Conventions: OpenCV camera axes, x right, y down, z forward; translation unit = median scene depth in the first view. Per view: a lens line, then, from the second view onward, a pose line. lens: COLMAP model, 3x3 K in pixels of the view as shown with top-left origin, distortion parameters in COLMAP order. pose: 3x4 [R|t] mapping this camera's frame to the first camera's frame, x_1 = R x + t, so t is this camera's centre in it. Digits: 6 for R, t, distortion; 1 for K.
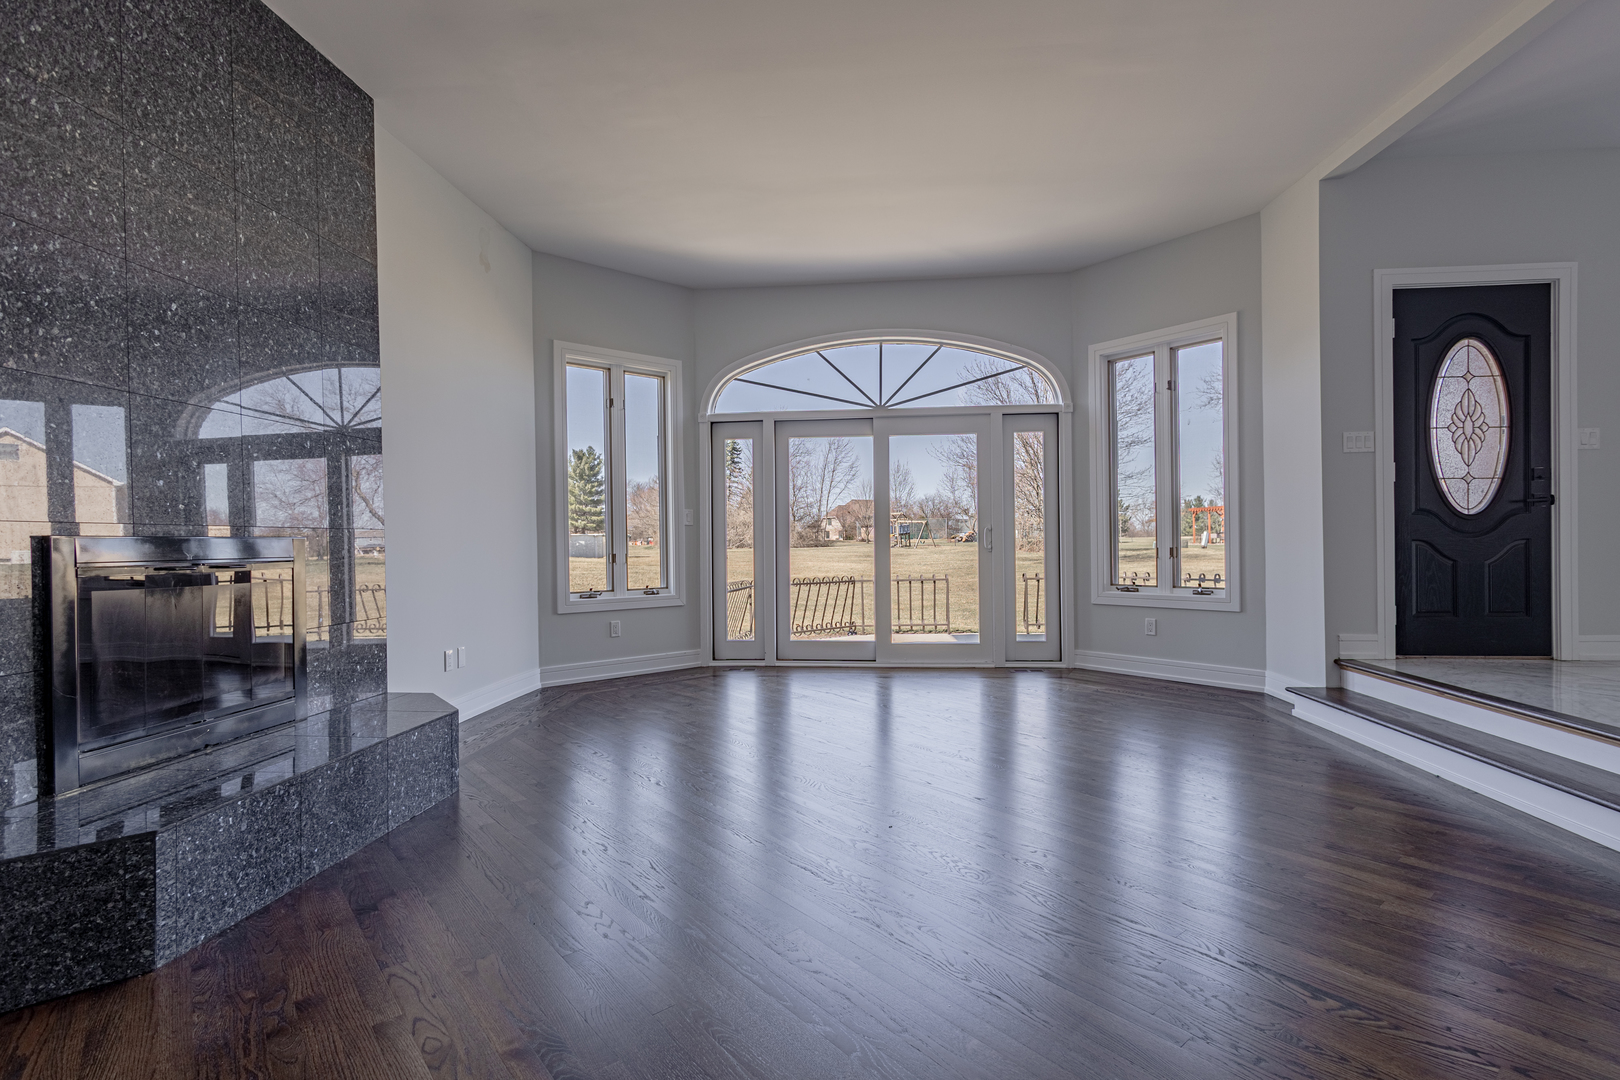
lens RADIAL K [[746.1, 0, 811.0], [0, 746.1, 539.2], [0, 0, 1]] dist [-0.001582, -0.001535]
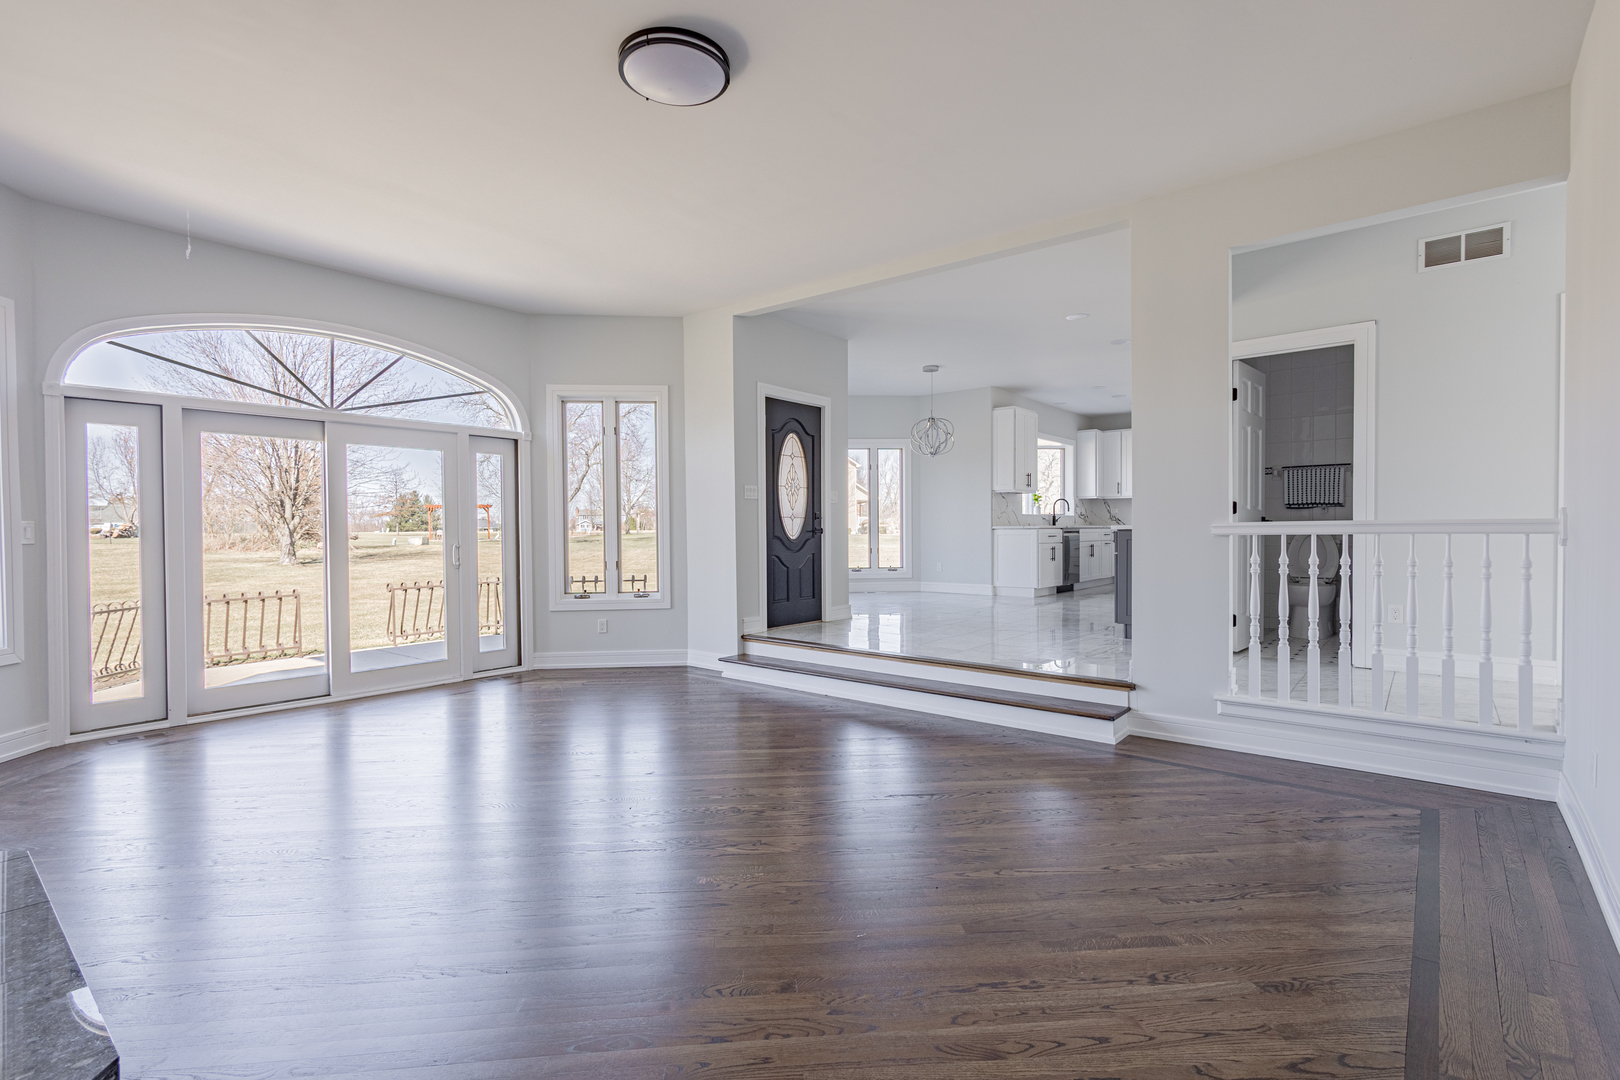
lens RADIAL K [[746.1, 0, 816.1], [0, 746.1, 541.2], [0, 0, 1]] dist [-0.001582, -0.001535]
pose [[0.551968, -0.004424, 0.833853, -0.346268], [-0.004409, 0.999956, 0.008224, -0.031360], [-0.833854, -0.008216, 0.551925, 0.027685]]
